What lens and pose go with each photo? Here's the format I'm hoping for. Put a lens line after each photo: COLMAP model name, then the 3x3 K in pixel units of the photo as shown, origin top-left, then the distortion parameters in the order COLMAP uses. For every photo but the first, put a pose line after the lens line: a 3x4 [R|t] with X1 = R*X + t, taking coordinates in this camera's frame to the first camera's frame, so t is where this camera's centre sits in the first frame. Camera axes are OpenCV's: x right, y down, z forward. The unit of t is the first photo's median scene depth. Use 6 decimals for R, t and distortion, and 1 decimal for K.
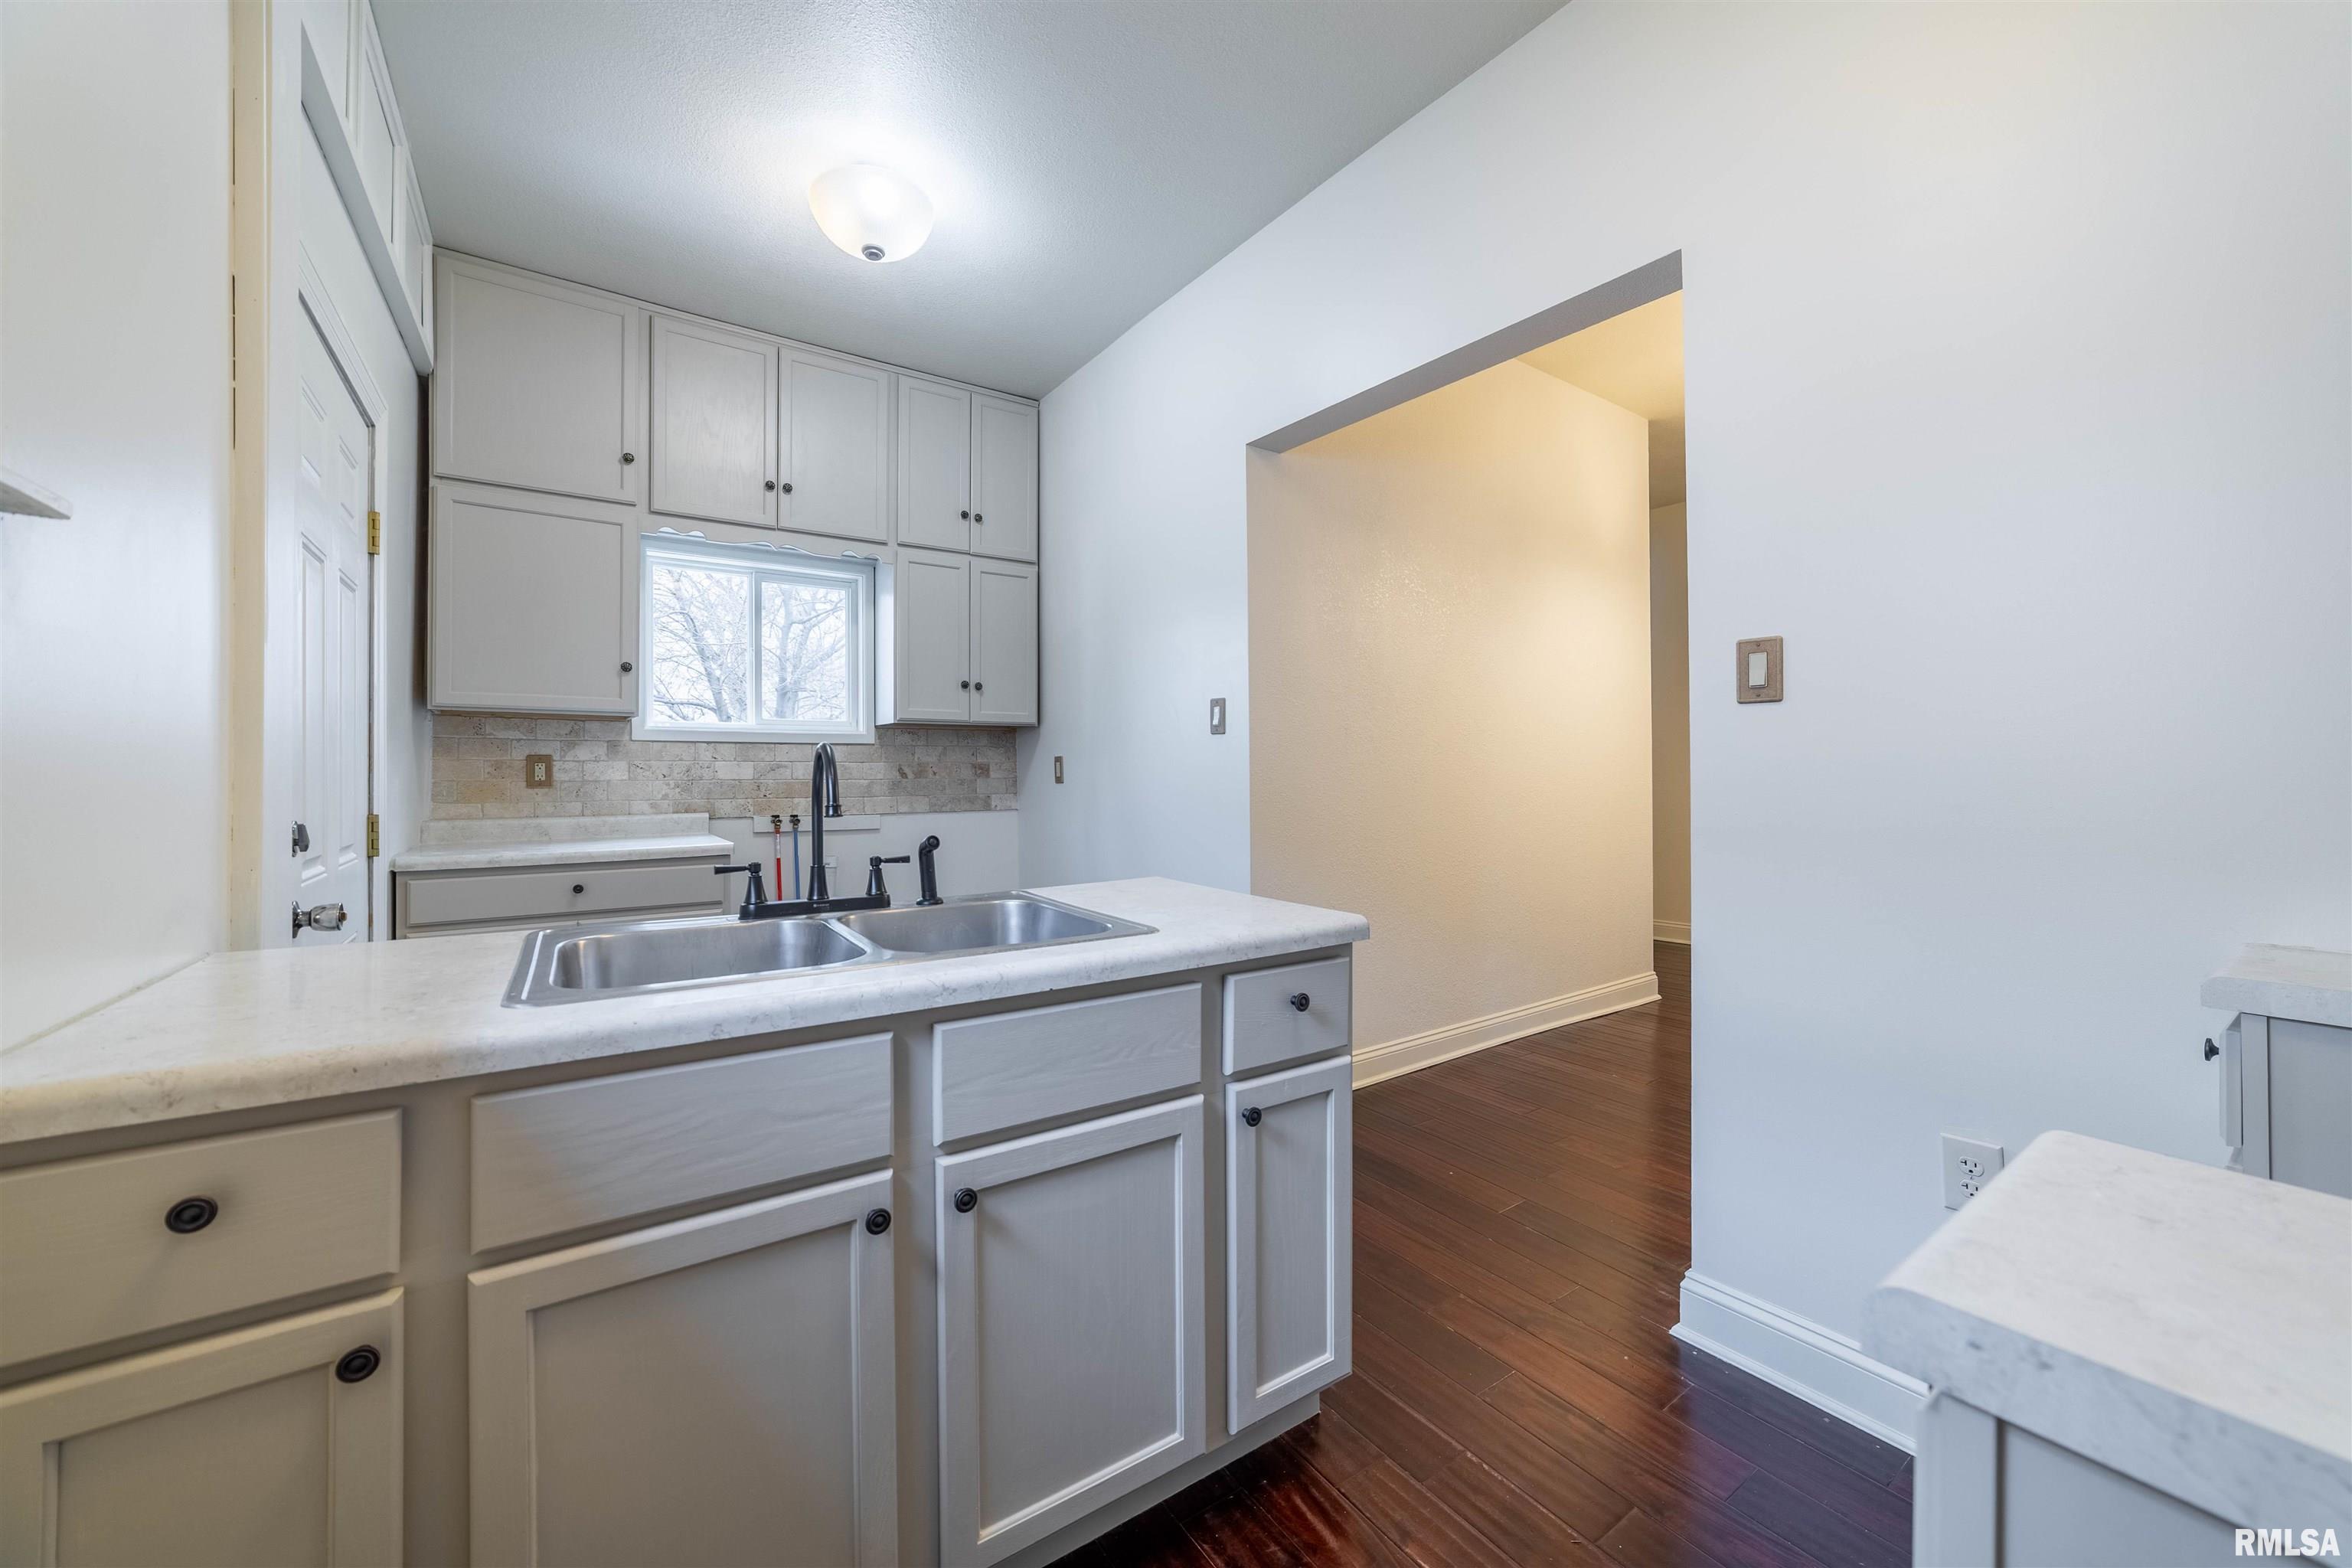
lens RADIAL K [[890.3, 0, 1166.4], [0, 890.3, 771.1], [0, 0, 1]] dist [-0.007906, 0.000444]
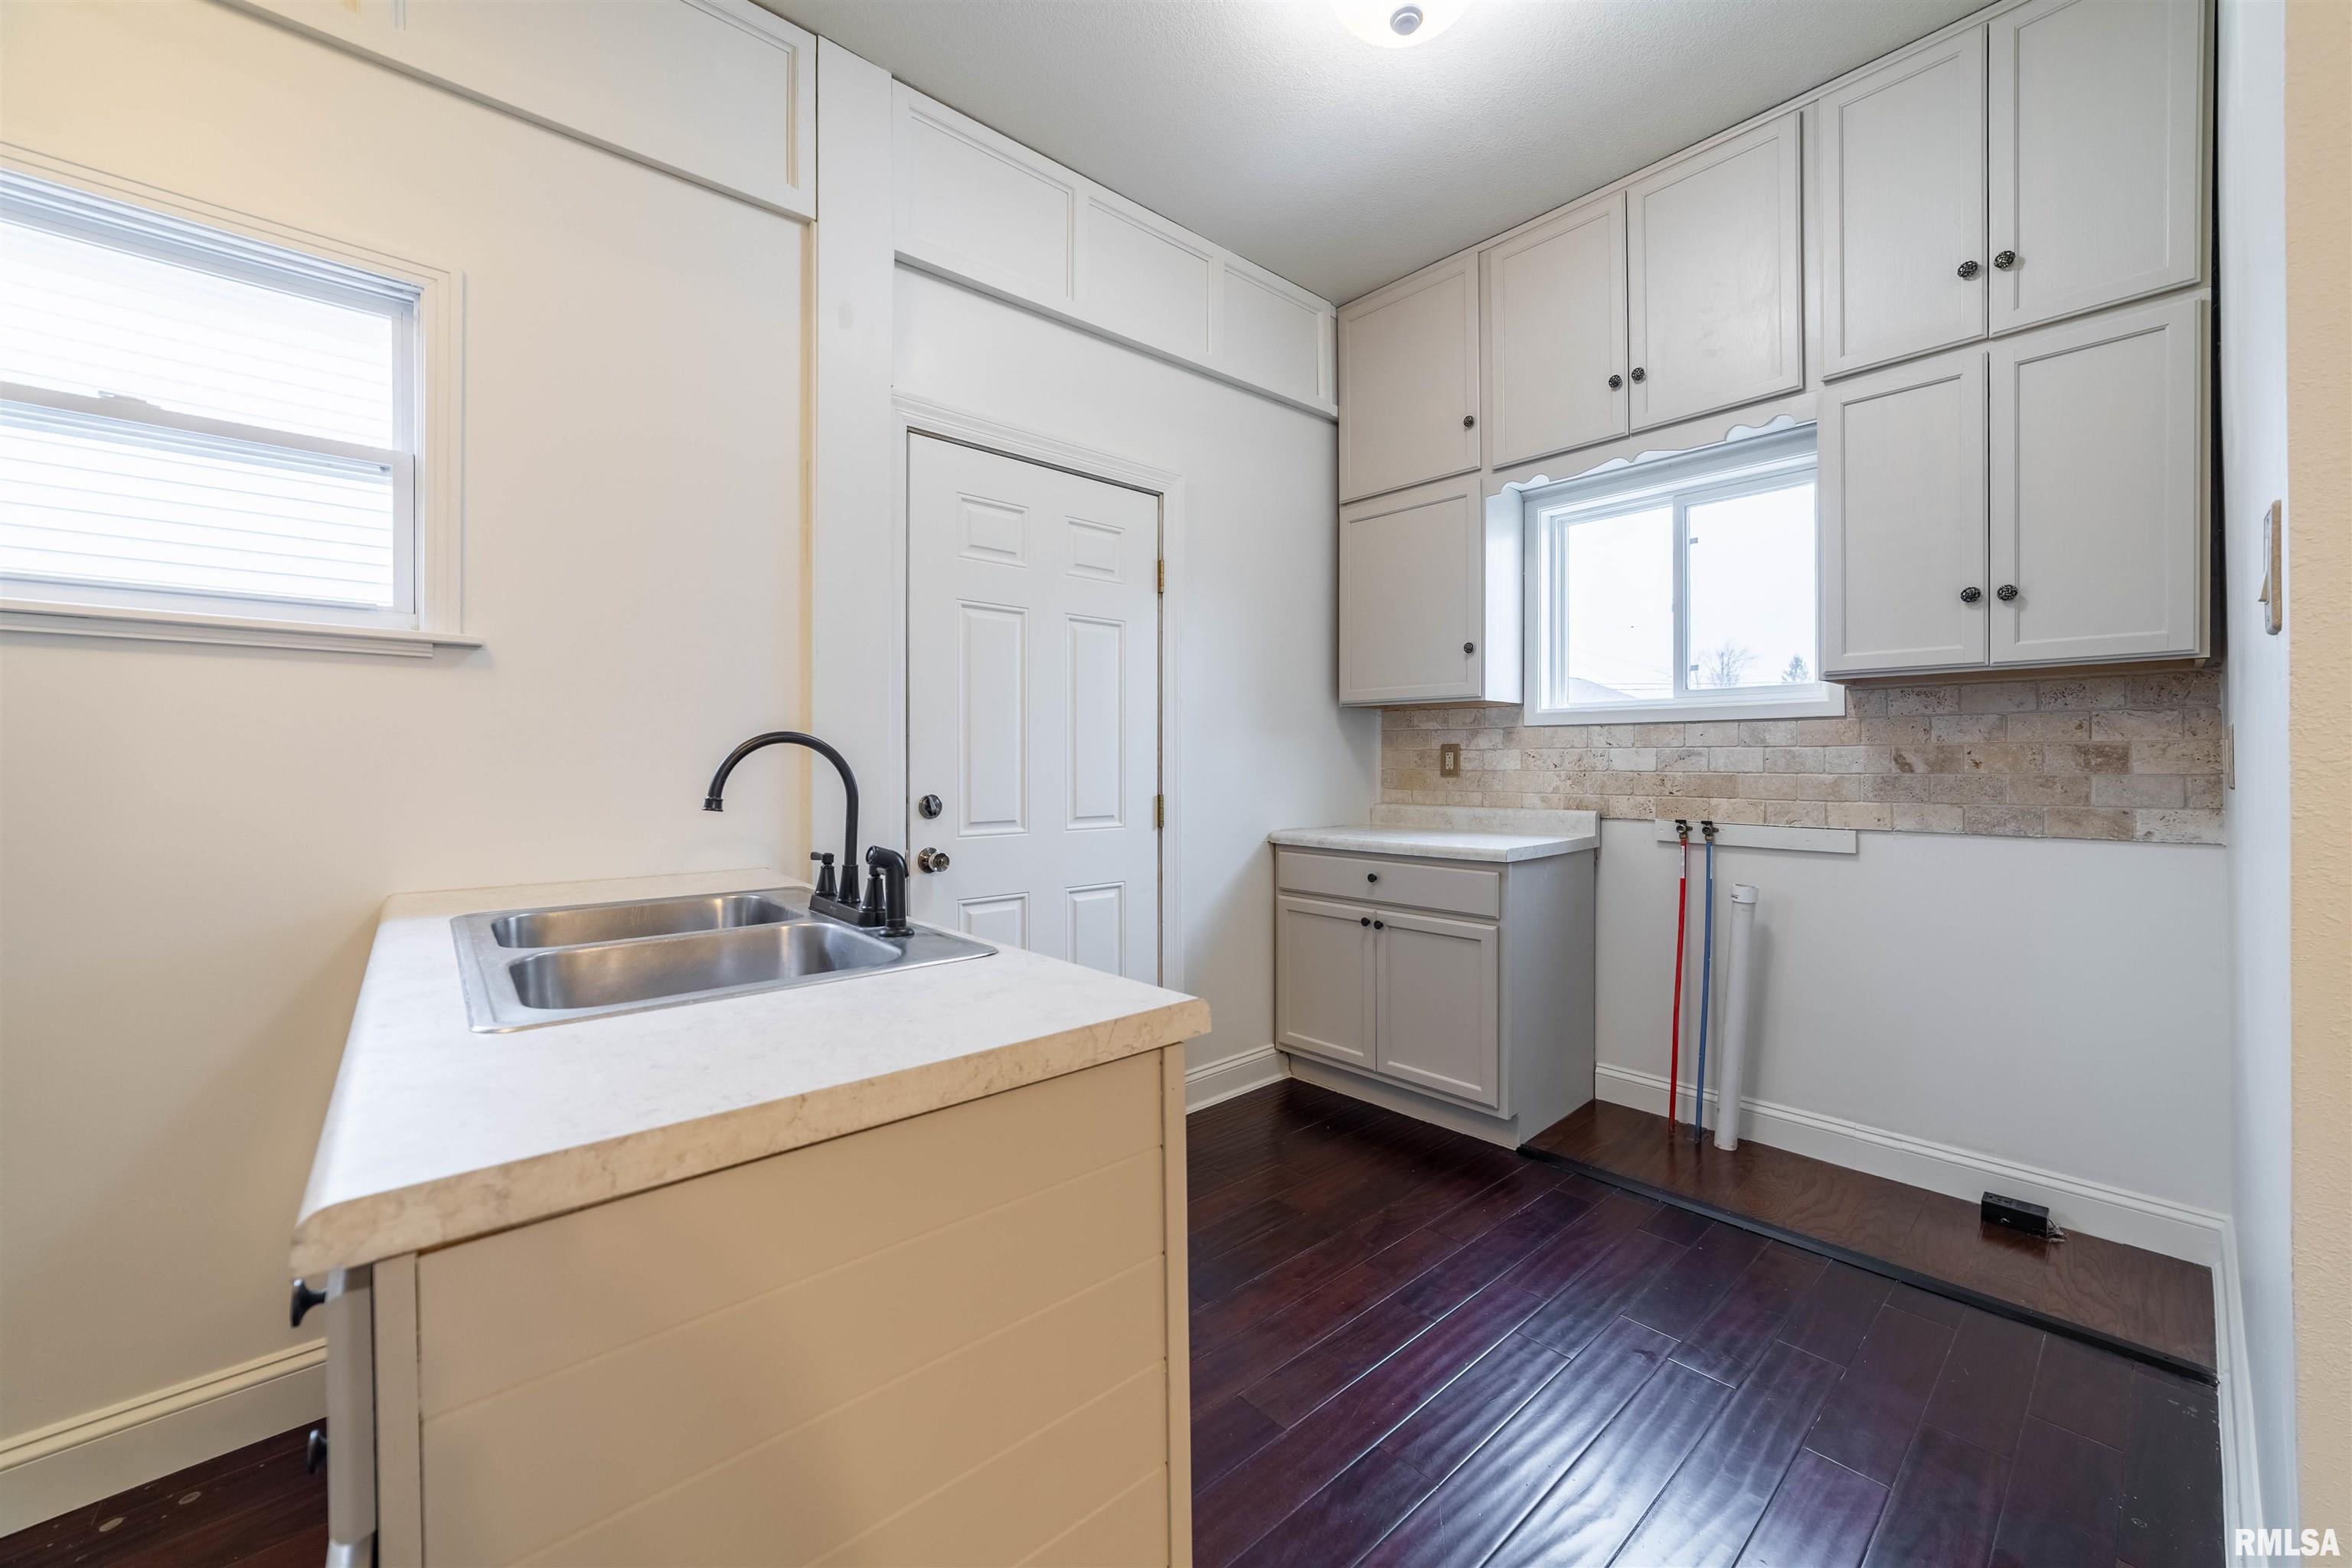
lens RADIAL K [[890.3, 0, 1177.7], [0, 890.3, 763.5], [0, 0, 1]] dist [-0.007906, 0.000444]
pose [[0.146484, 0.004575, -0.989202, 0.233518], [0.002427, 0.999985, 0.004984, -0.001887], [0.989210, -0.003131, 0.146471, 0.493363]]
